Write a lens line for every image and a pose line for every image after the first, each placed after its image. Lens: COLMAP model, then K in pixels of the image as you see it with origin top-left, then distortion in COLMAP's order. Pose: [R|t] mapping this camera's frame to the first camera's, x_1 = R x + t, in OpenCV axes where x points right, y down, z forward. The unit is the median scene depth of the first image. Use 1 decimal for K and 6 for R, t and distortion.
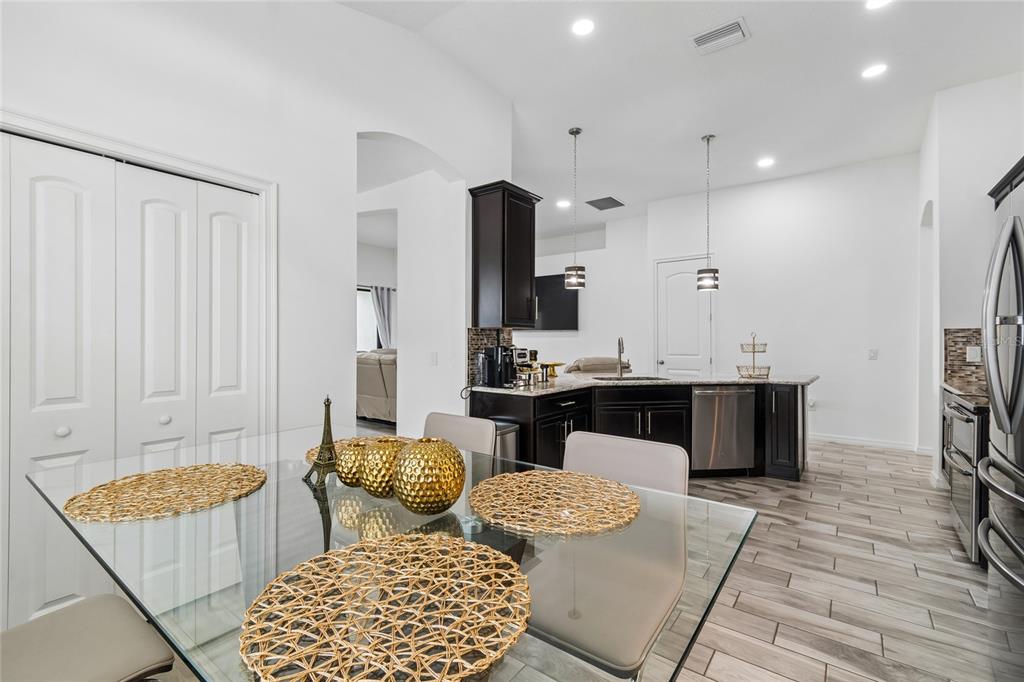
lens RADIAL K [[454.6, 0, 499.4], [0, 454.6, 337.1], [0, 0, 1]] dist [0.002353, -0.001828]
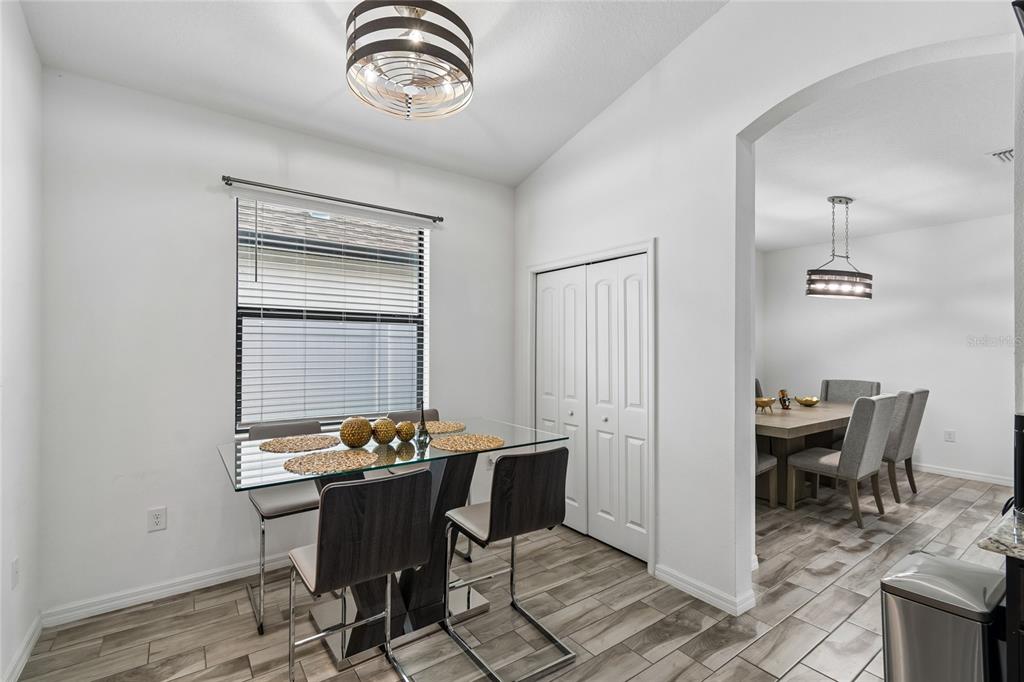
lens RADIAL K [[454.6, 0, 504.1], [0, 454.6, 342.5], [0, 0, 1]] dist [0.002353, -0.001828]
pose [[-0.285124, -0.008319, -0.958455, 0.440174], [-0.002958, 0.999965, -0.007799, -0.034209], [0.958486, 0.000612, -0.285138, 0.565647]]
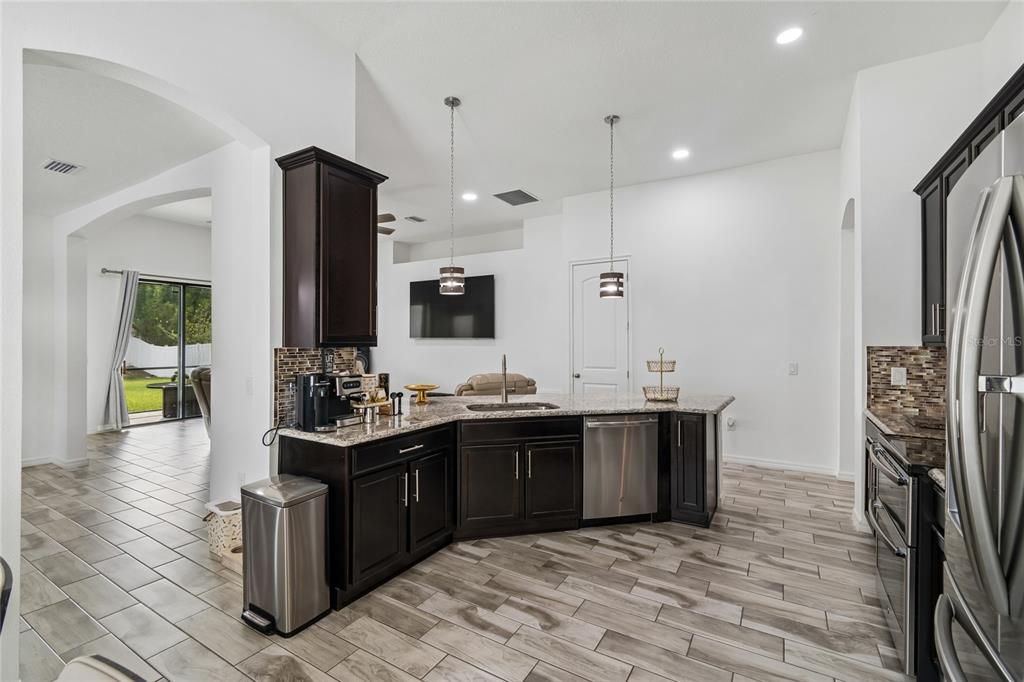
lens RADIAL K [[454.6, 0, 500.0], [0, 454.6, 338.4], [0, 0, 1]] dist [0.002353, -0.001828]
pose [[0.994817, -0.000331, 0.101680, 0.192505], [0.000415, 1.000000, -0.000803, -0.031232], [-0.101680, 0.000841, 0.994817, 0.206315]]
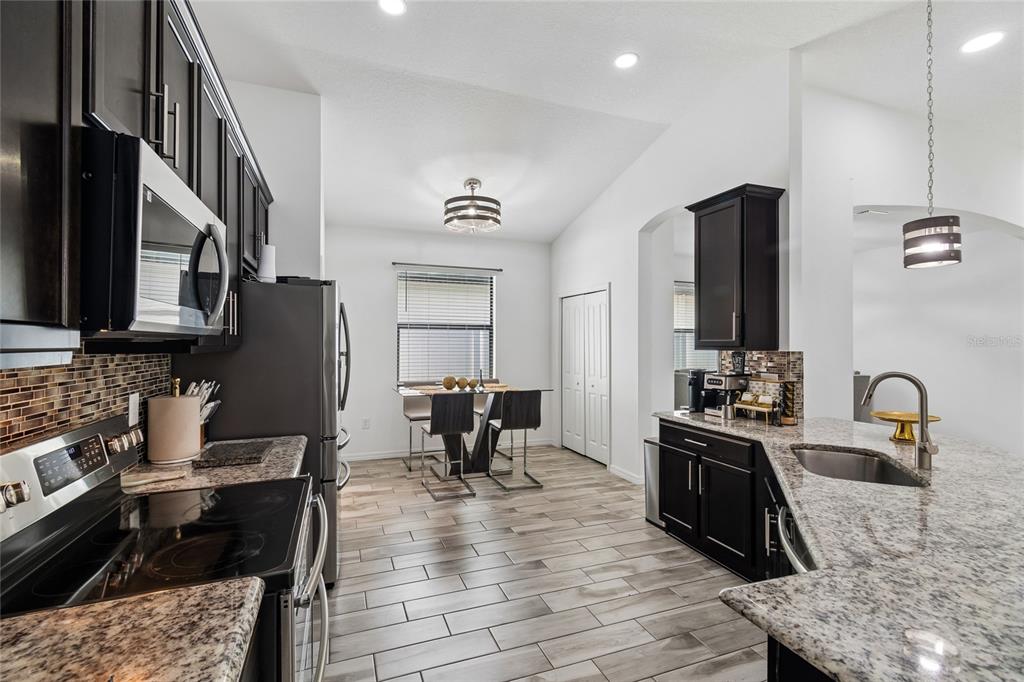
lens RADIAL K [[454.6, 0, 504.9], [0, 454.6, 340.9], [0, 0, 1]] dist [0.002353, -0.001828]
pose [[-0.522381, -0.008510, -0.852670, 0.914218], [-0.001627, 0.999958, -0.008983, -0.028223], [0.852711, -0.003305, -0.522373, 0.992729]]
